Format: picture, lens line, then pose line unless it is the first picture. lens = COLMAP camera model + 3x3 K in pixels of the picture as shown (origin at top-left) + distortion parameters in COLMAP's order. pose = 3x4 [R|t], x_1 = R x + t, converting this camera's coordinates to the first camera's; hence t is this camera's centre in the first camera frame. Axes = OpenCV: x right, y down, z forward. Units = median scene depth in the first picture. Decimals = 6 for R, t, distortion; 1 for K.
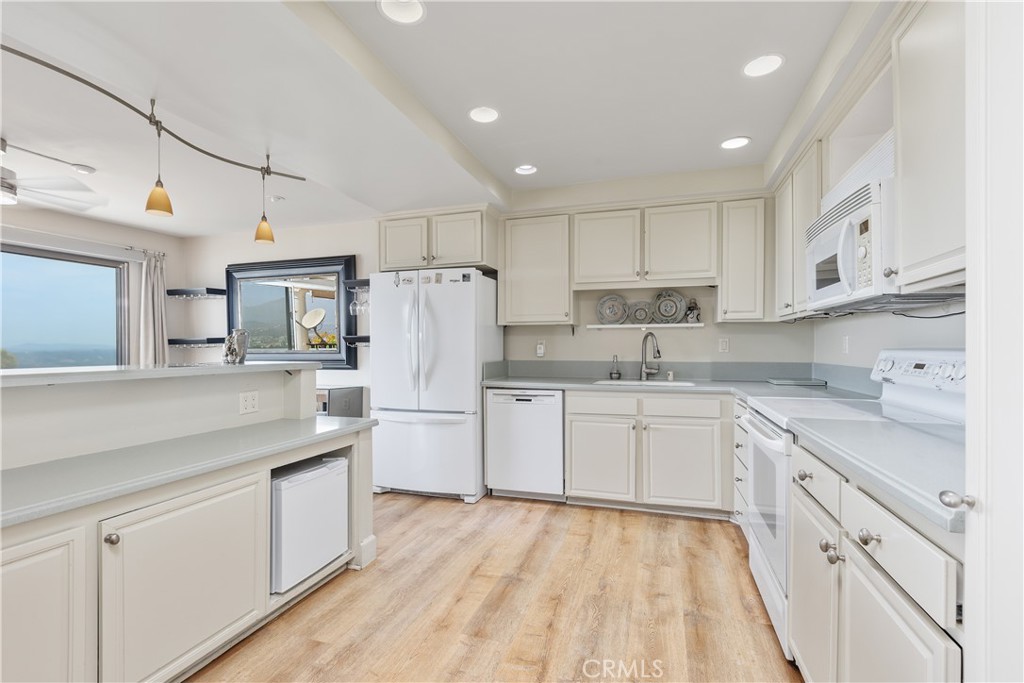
lens RADIAL K [[457.3, 0, 515.4], [0, 457.3, 346.8], [0, 0, 1]] dist [0.001374, 0.001933]
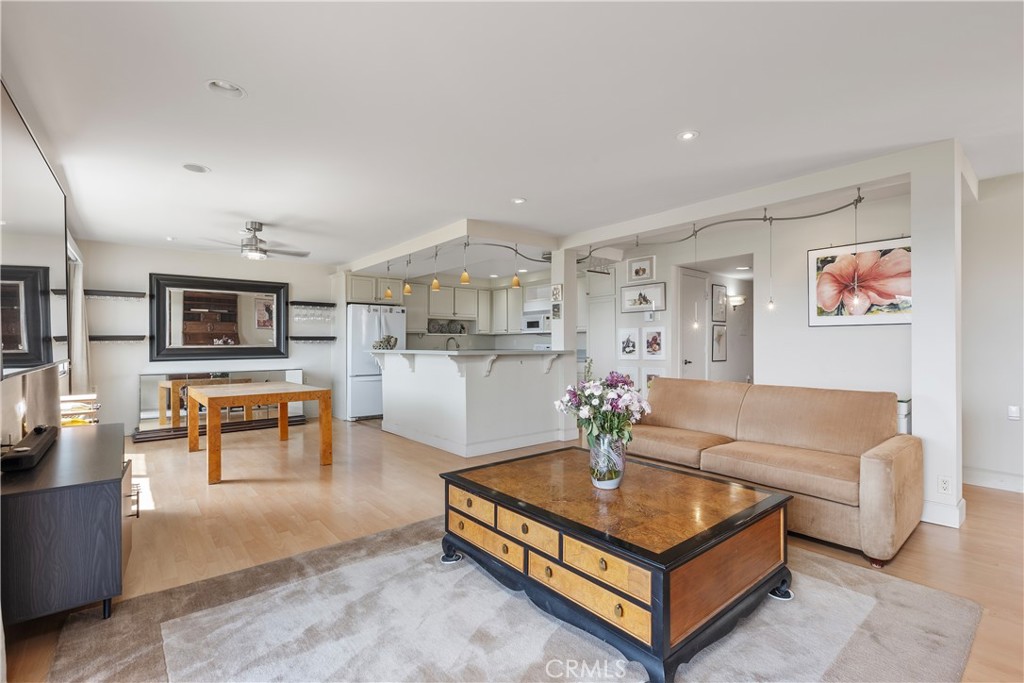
lens RADIAL K [[457.3, 0, 510.8], [0, 457.3, 342.1], [0, 0, 1]] dist [0.001374, 0.001933]
pose [[0.543933, 0.003471, 0.839121, -1.633971], [0.002629, 0.999979, -0.005841, 0.008455], [-0.839125, 0.005383, 0.543913, -0.602491]]
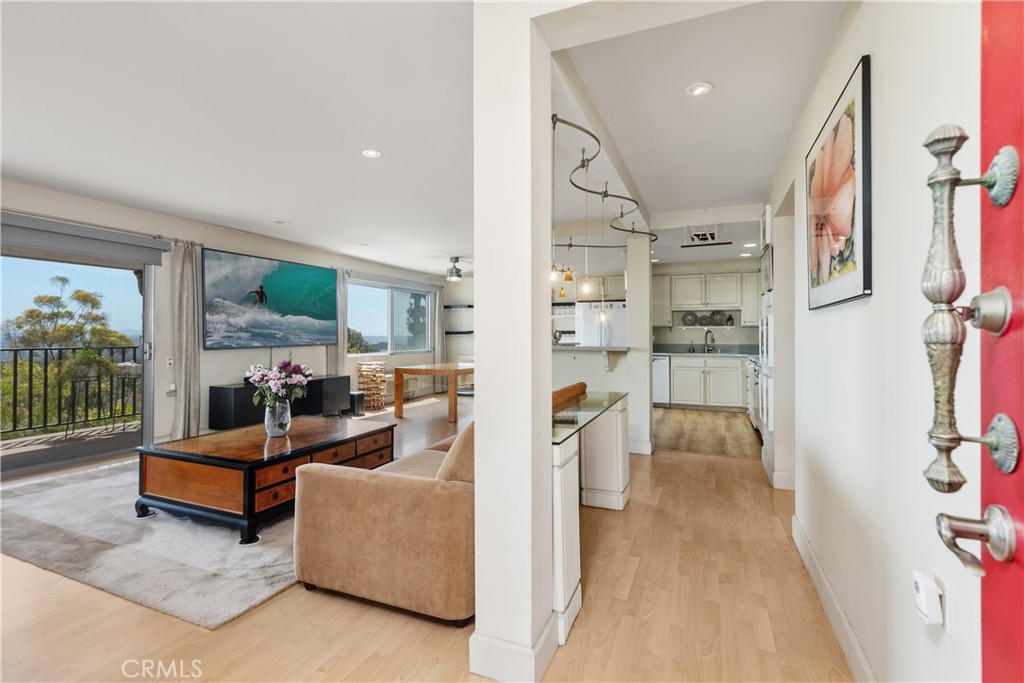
lens RADIAL K [[457.3, 0, 510.3], [0, 457.3, 328.5], [0, 0, 1]] dist [0.001374, 0.001933]
pose [[0.995817, 0.004004, -0.091285, -0.457632], [-0.005294, 0.999890, -0.013888, -0.006273], [0.091220, 0.014313, 0.995728, -1.273301]]
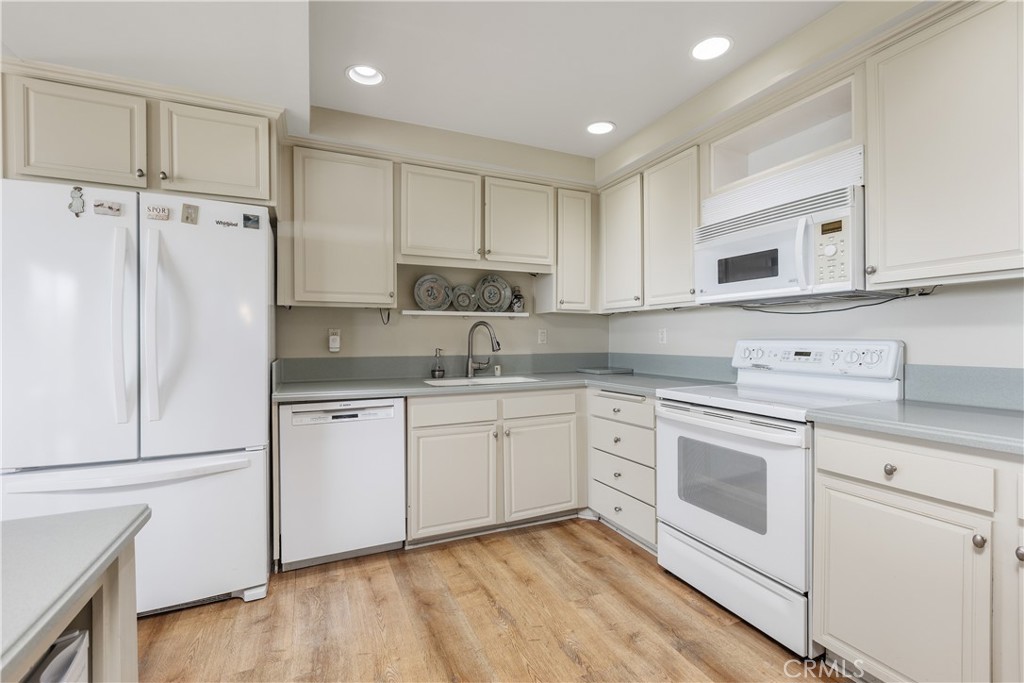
lens RADIAL K [[457.3, 0, 514.9], [0, 457.3, 338.3], [0, 0, 1]] dist [0.001374, 0.001933]
pose [[0.742984, -0.000965, 0.669309, -0.248089], [0.001466, 0.999999, -0.000186, 0.000646], [-0.669308, 0.001120, 0.742984, 0.328044]]
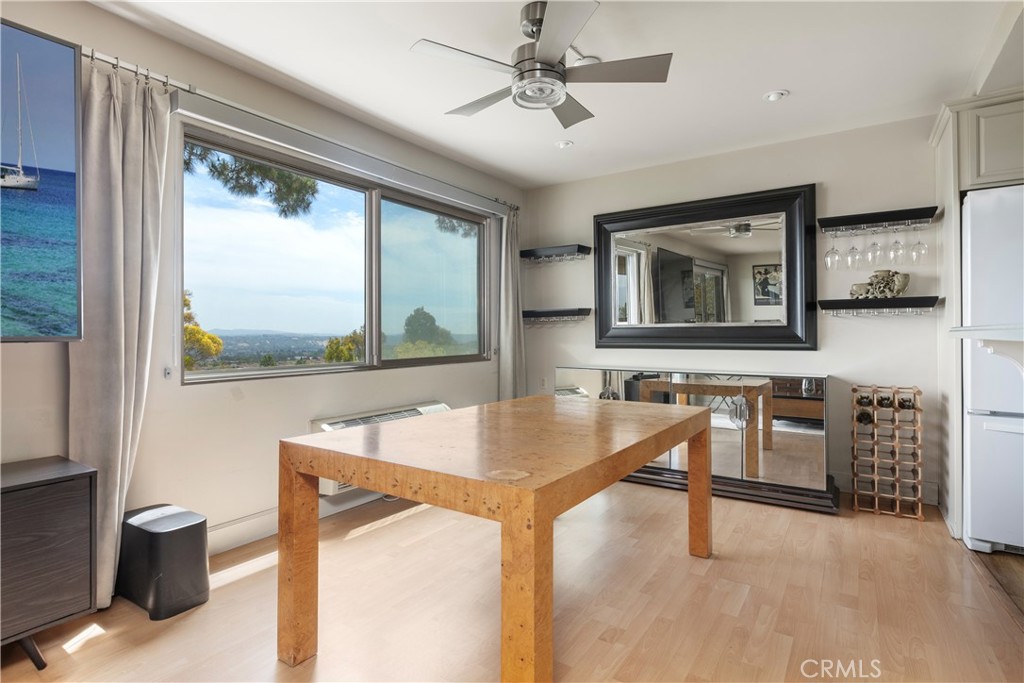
lens RADIAL K [[520.1, 0, 513.7], [0, 520.1, 330.6], [0, 0, 1]] dist [0.007118, 0.001004]
pose [[0.959418, -0.000711, -0.281986, -0.751579], [-0.000461, 0.999992, -0.004088, 0.030758], [0.281987, 0.004052, 0.959410, 0.162891]]
